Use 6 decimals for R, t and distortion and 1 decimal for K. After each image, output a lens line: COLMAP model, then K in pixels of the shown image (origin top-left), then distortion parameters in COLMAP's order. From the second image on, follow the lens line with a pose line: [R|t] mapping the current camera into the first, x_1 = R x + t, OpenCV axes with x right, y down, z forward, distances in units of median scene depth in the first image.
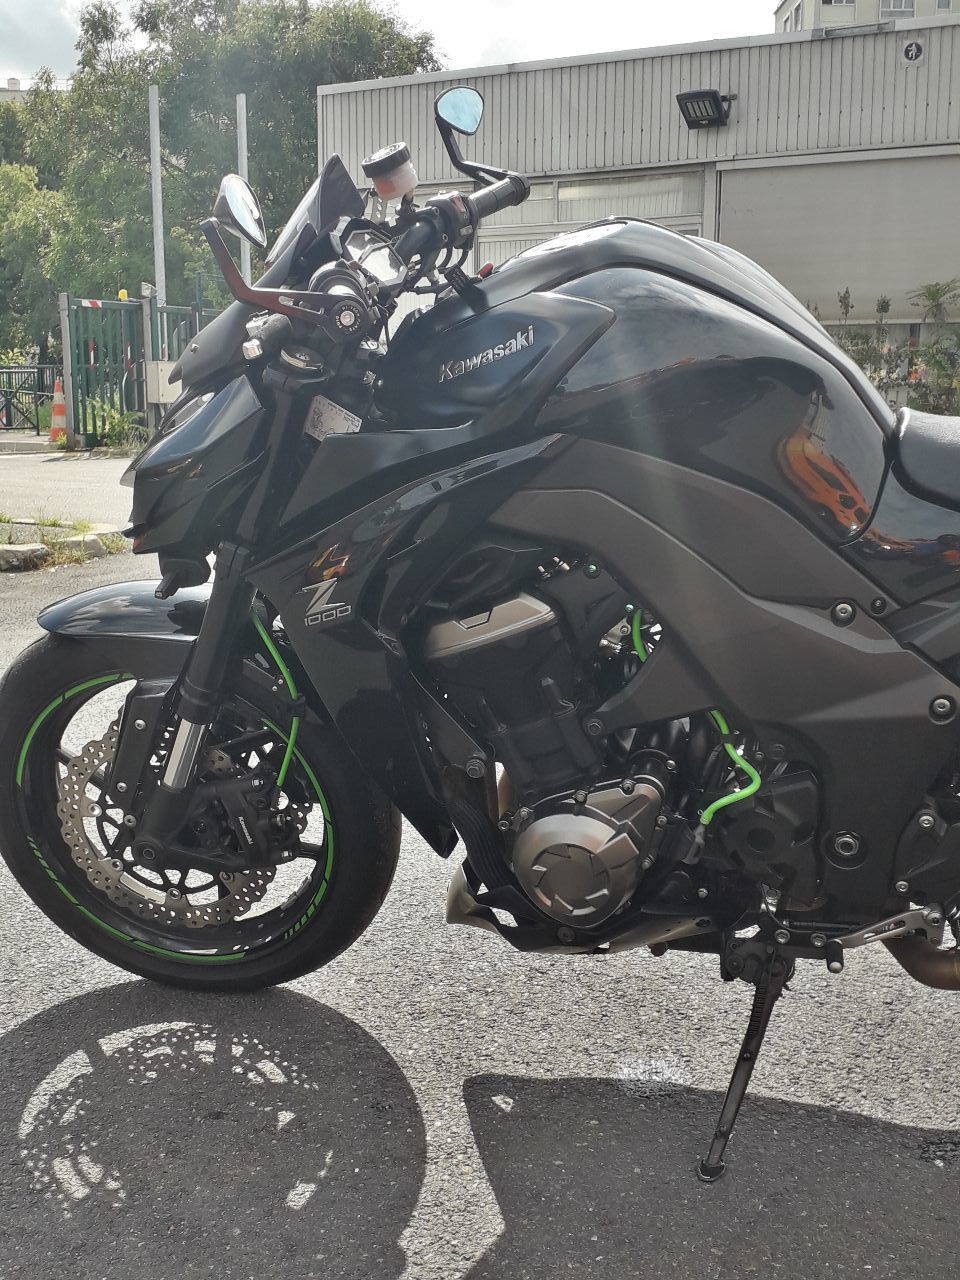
lens RADIAL K [[1487.2, 0, 473.4], [0, 1487.2, 642.0], [0, 0, 1]] dist [0.264147, -0.779899]
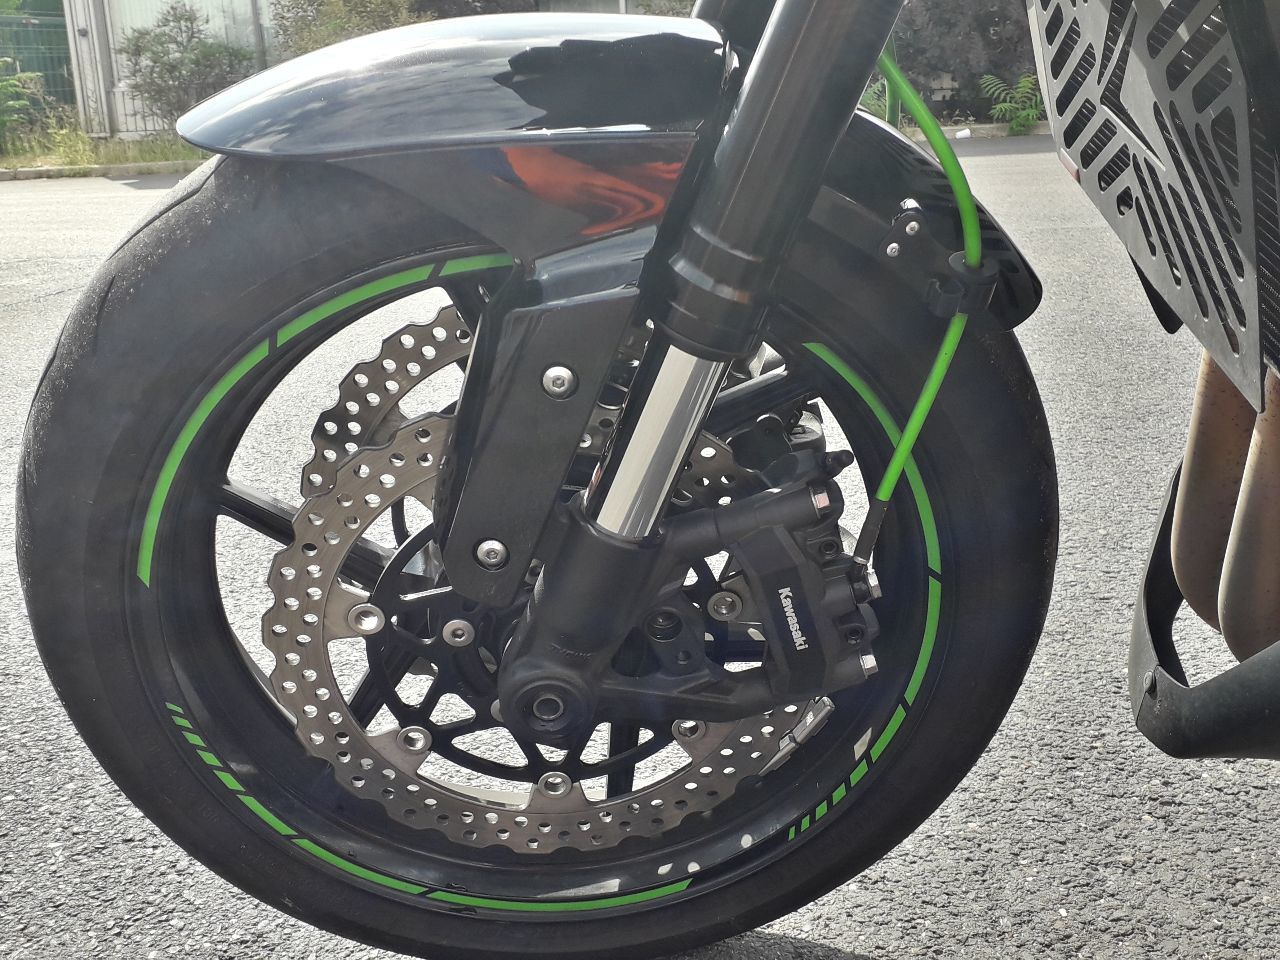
lens RADIAL K [[1487.2, 0, 636.6], [0, 1487.2, 486.2], [0, 0, 1]] dist [0.264147, -0.779899]
pose [[0.961215, -0.122961, 0.246875, -0.314694], [0.103183, 0.990439, 0.091561, 0.052500], [-0.255773, -0.062536, 0.964712, 0.675971]]
